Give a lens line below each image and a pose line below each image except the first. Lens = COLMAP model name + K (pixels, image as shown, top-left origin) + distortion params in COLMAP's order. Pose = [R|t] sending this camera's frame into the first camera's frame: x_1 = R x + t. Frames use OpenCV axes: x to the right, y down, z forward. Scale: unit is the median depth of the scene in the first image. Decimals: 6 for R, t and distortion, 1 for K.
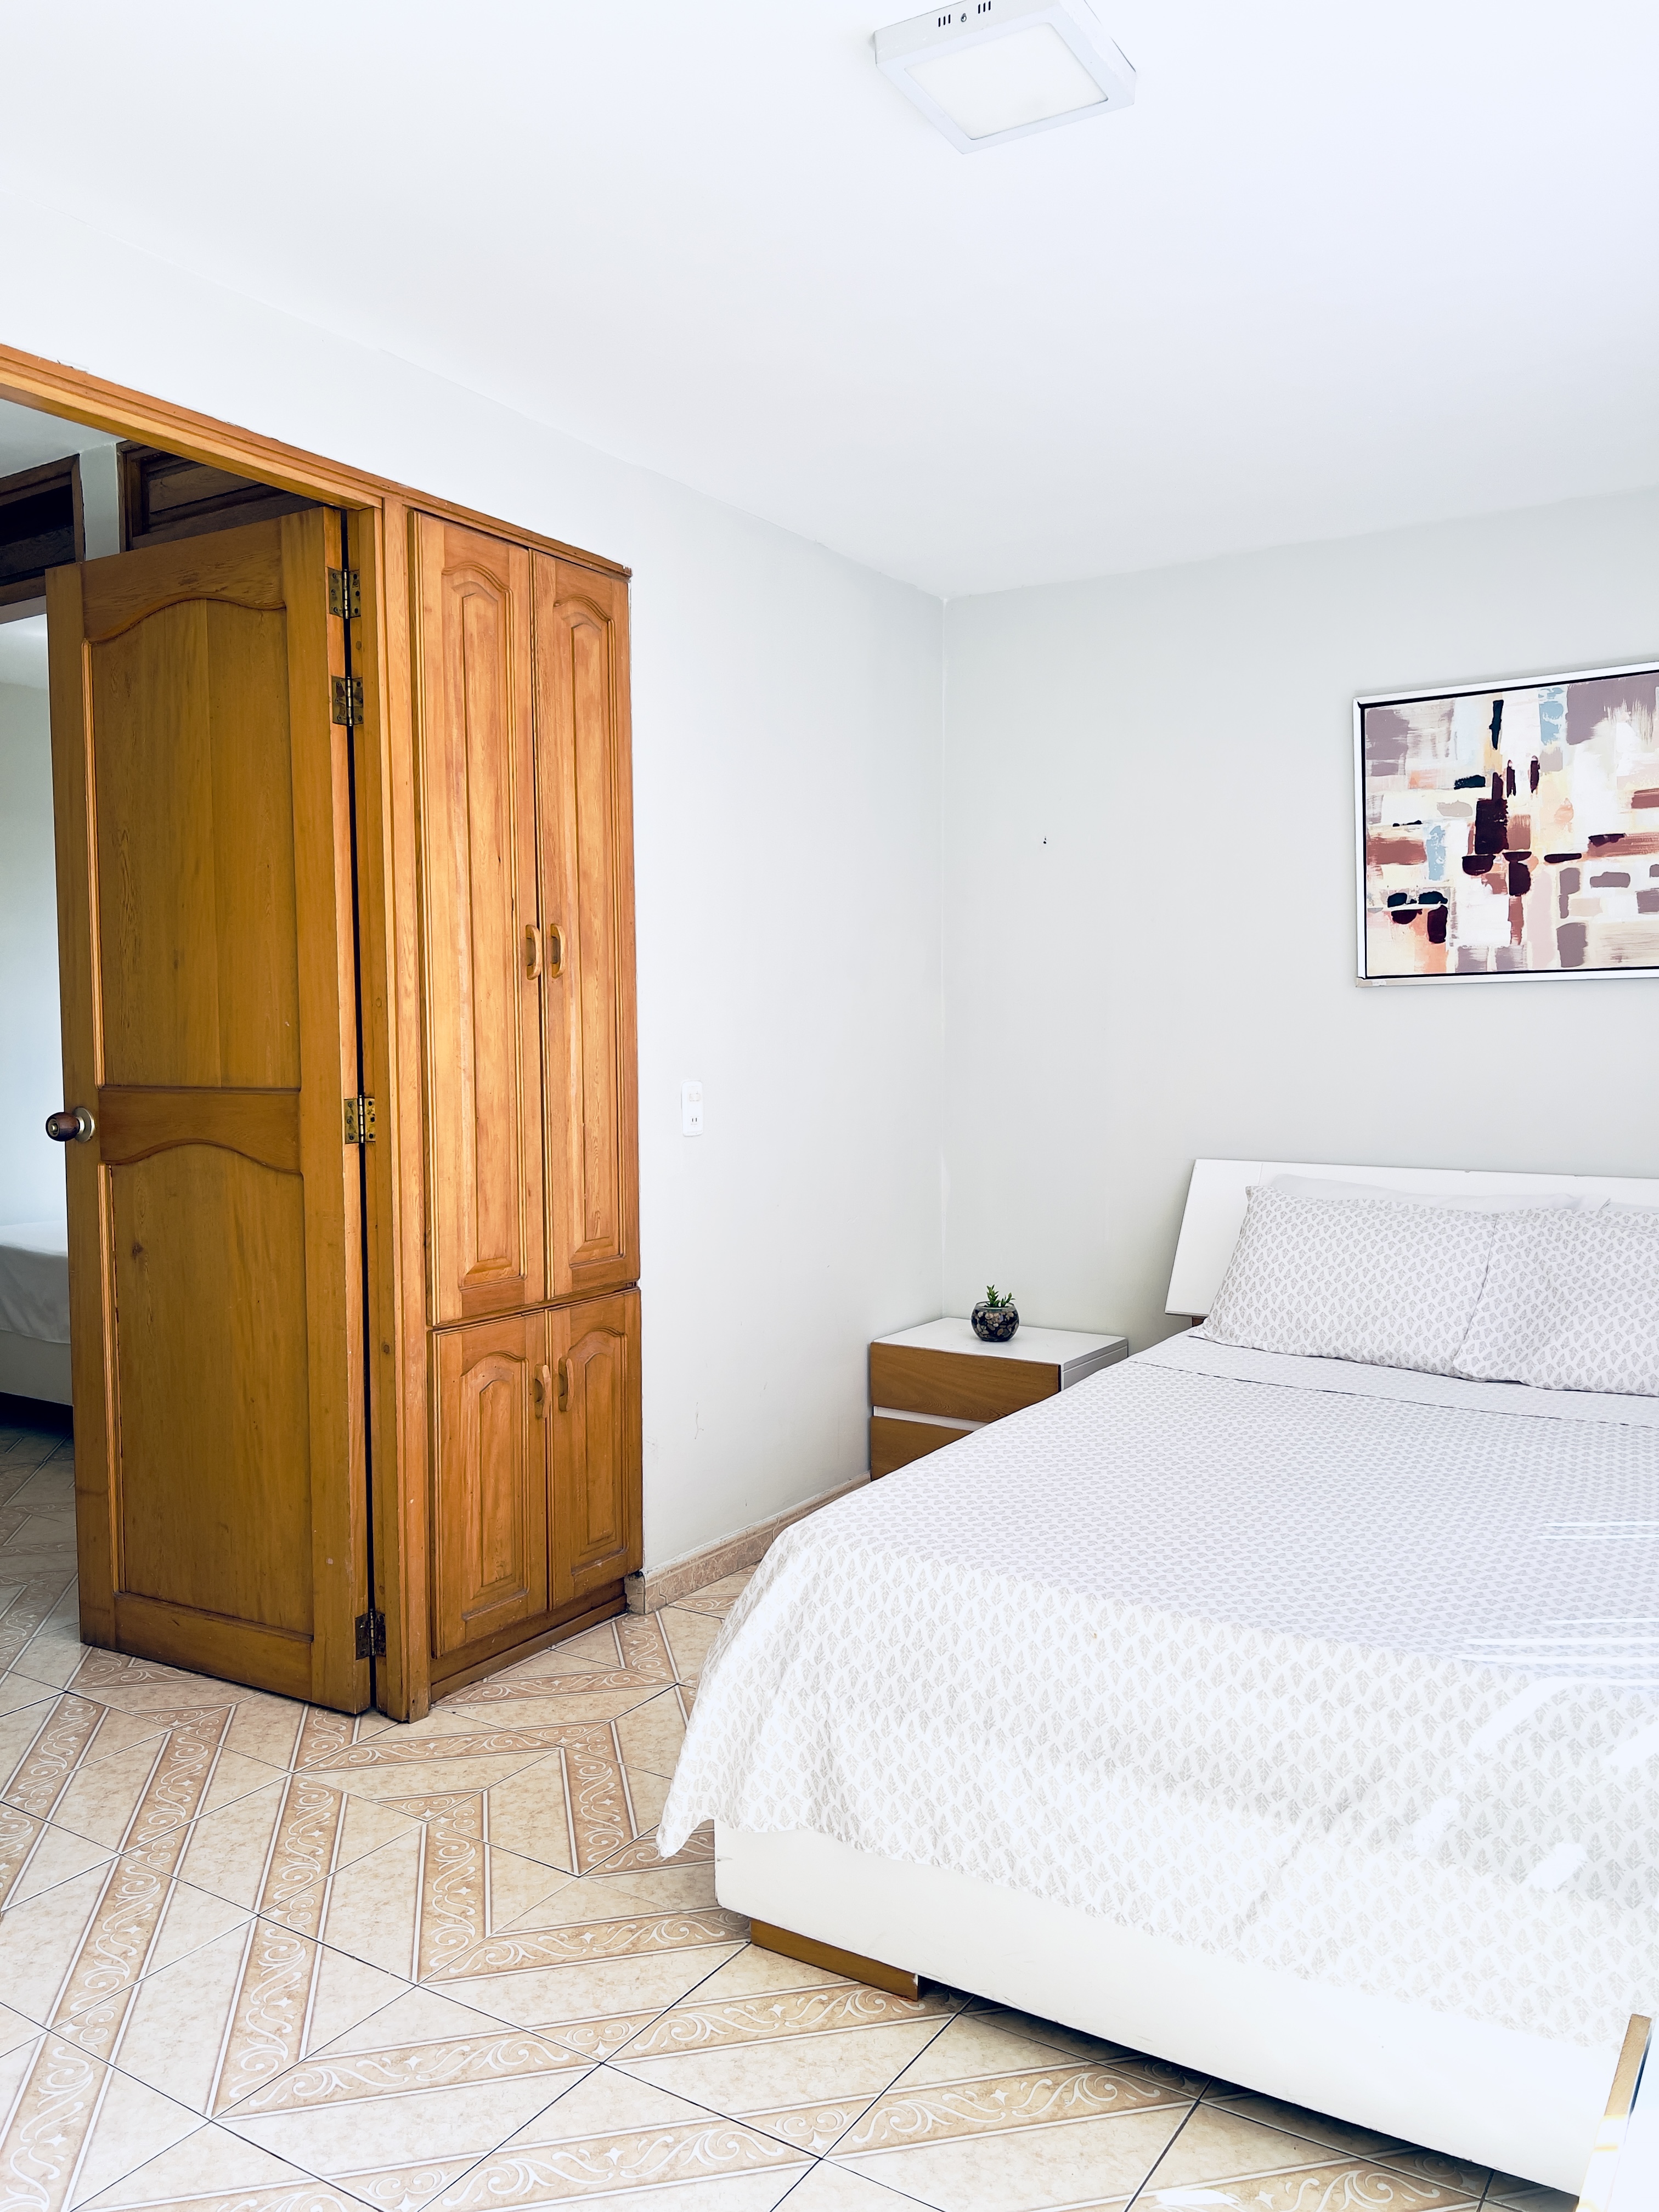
lens RADIAL K [[1678.8, 0, 827.8], [0, 1678.8, 1101.5], [0, 0, 1]] dist [0.109245, -0.060717]
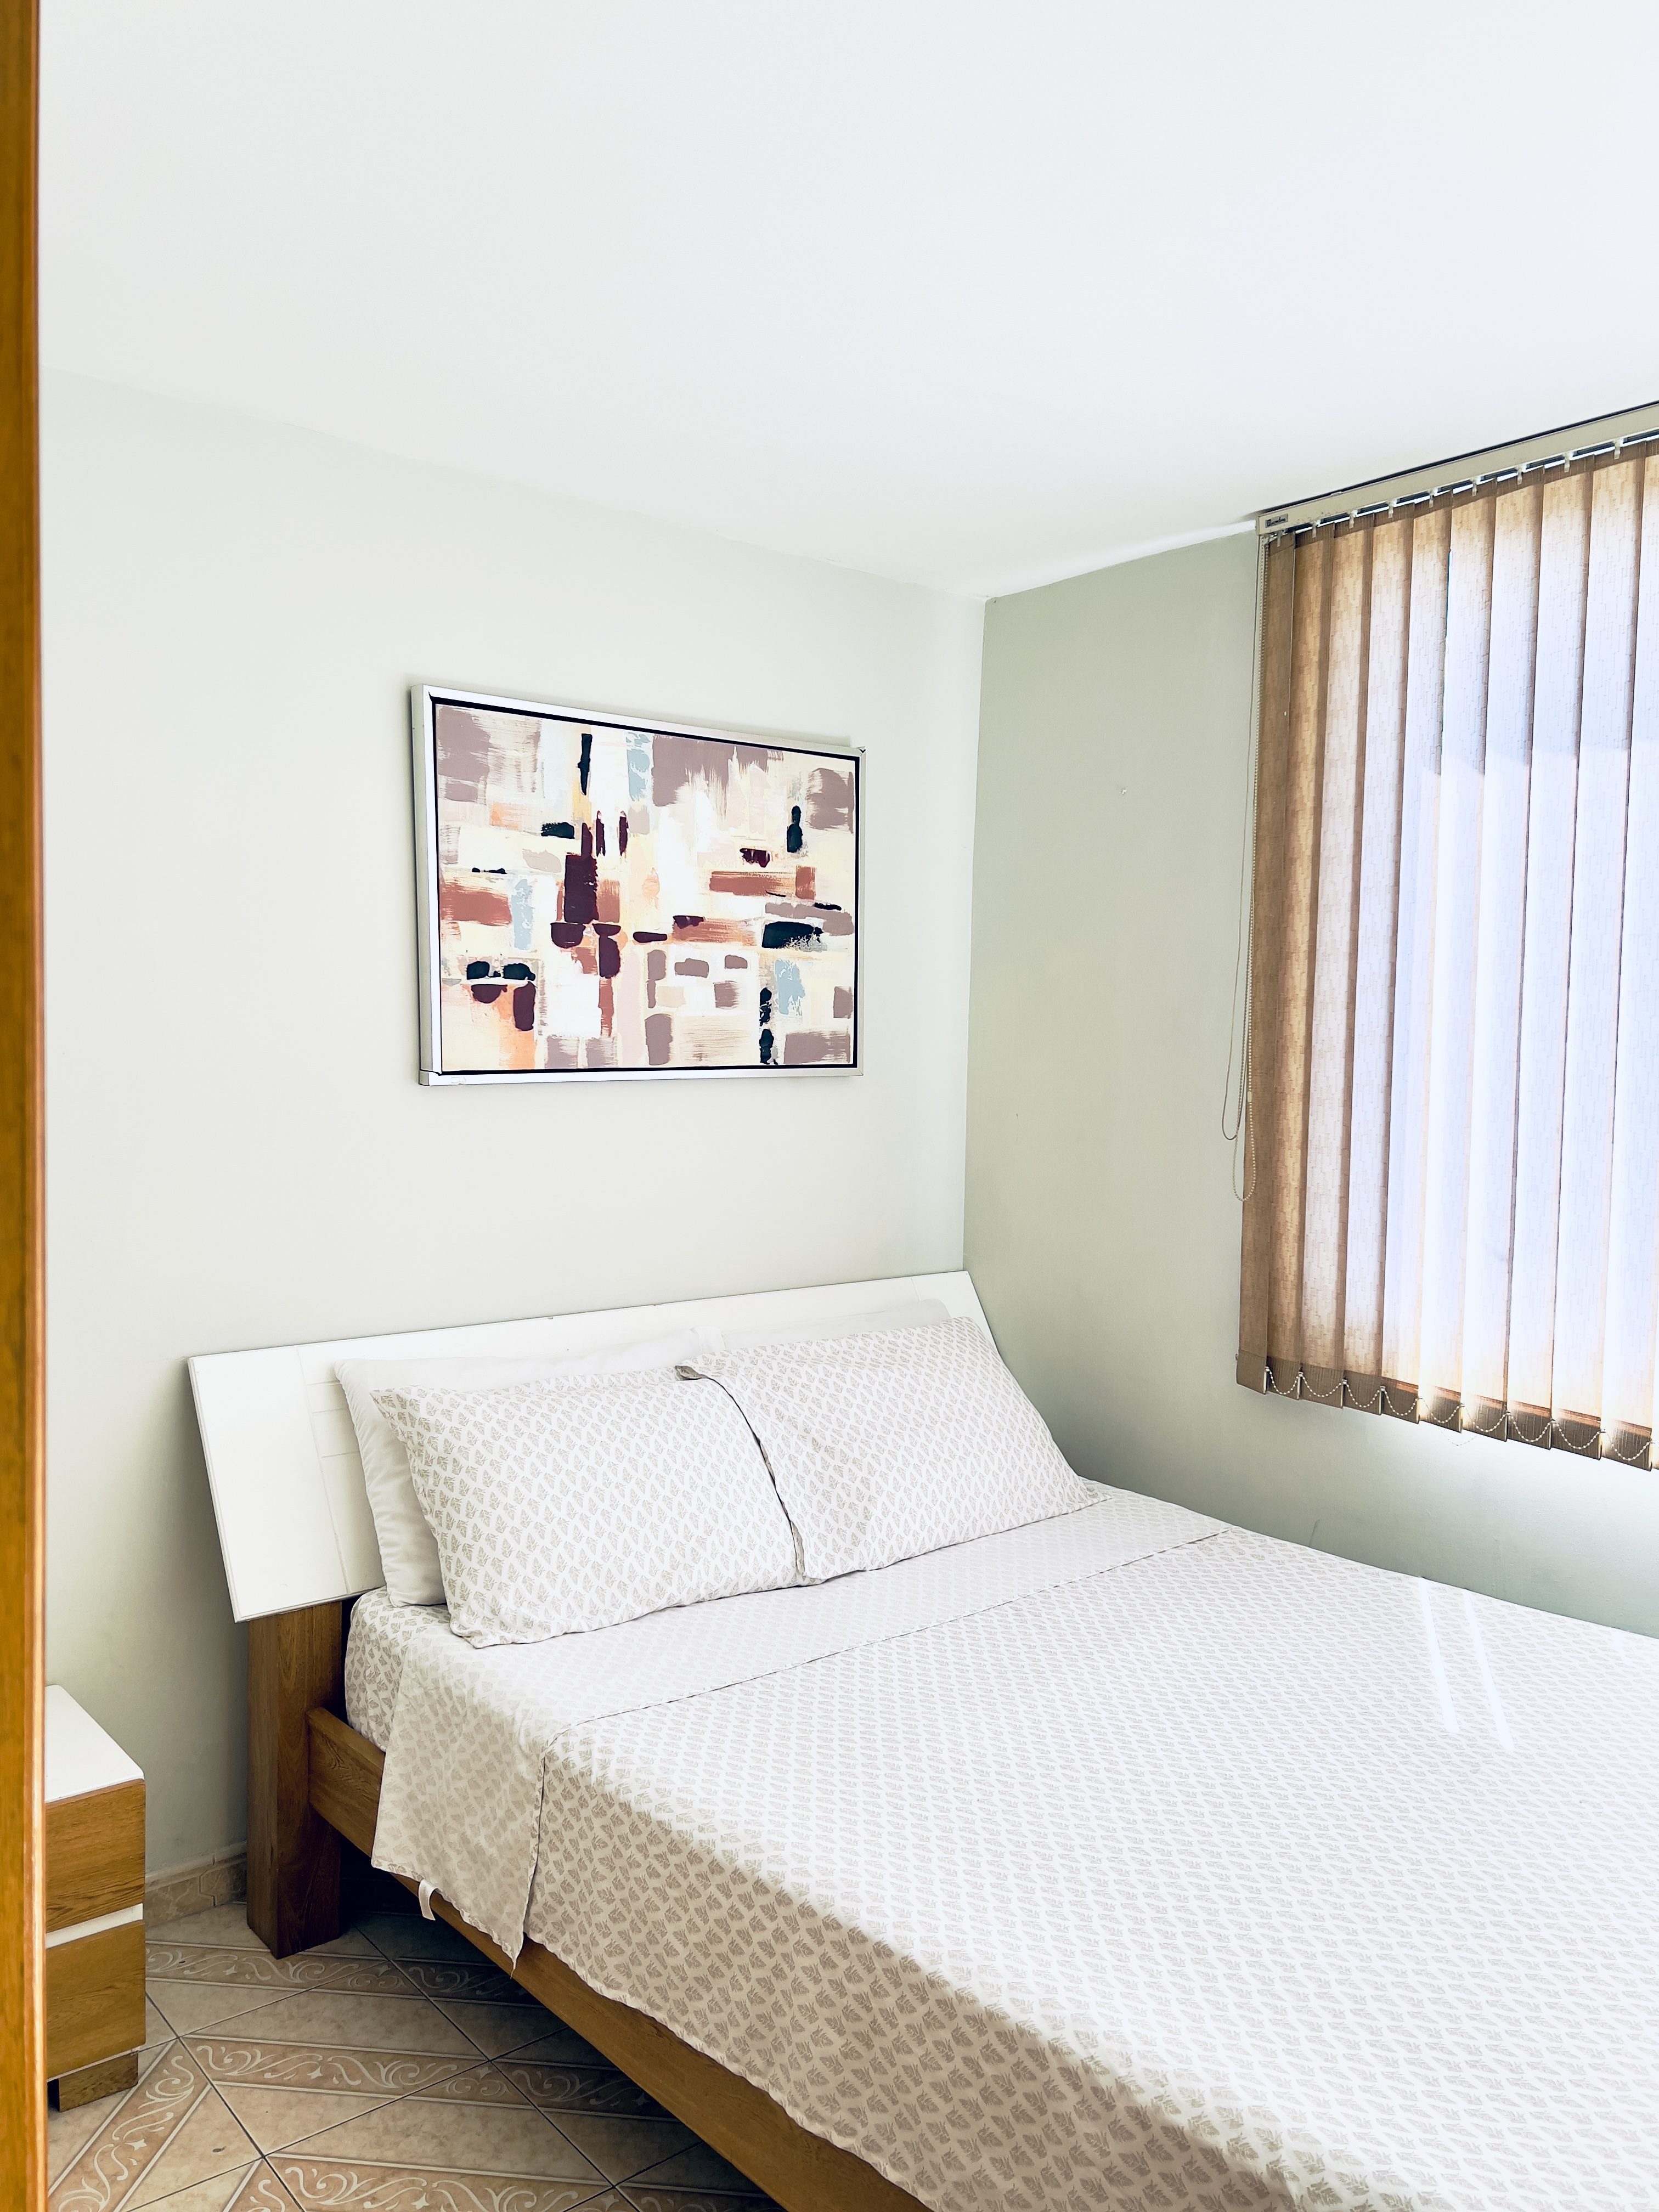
lens RADIAL K [[1678.8, 0, 822.9], [0, 1678.8, 1114.7], [0, 0, 1]] dist [0.109245, -0.060717]
pose [[0.319629, -0.042734, 0.946579, -0.334727], [0.027317, 0.998983, 0.035876, -0.080212], [-0.947149, 0.014390, 0.320471, 0.638747]]
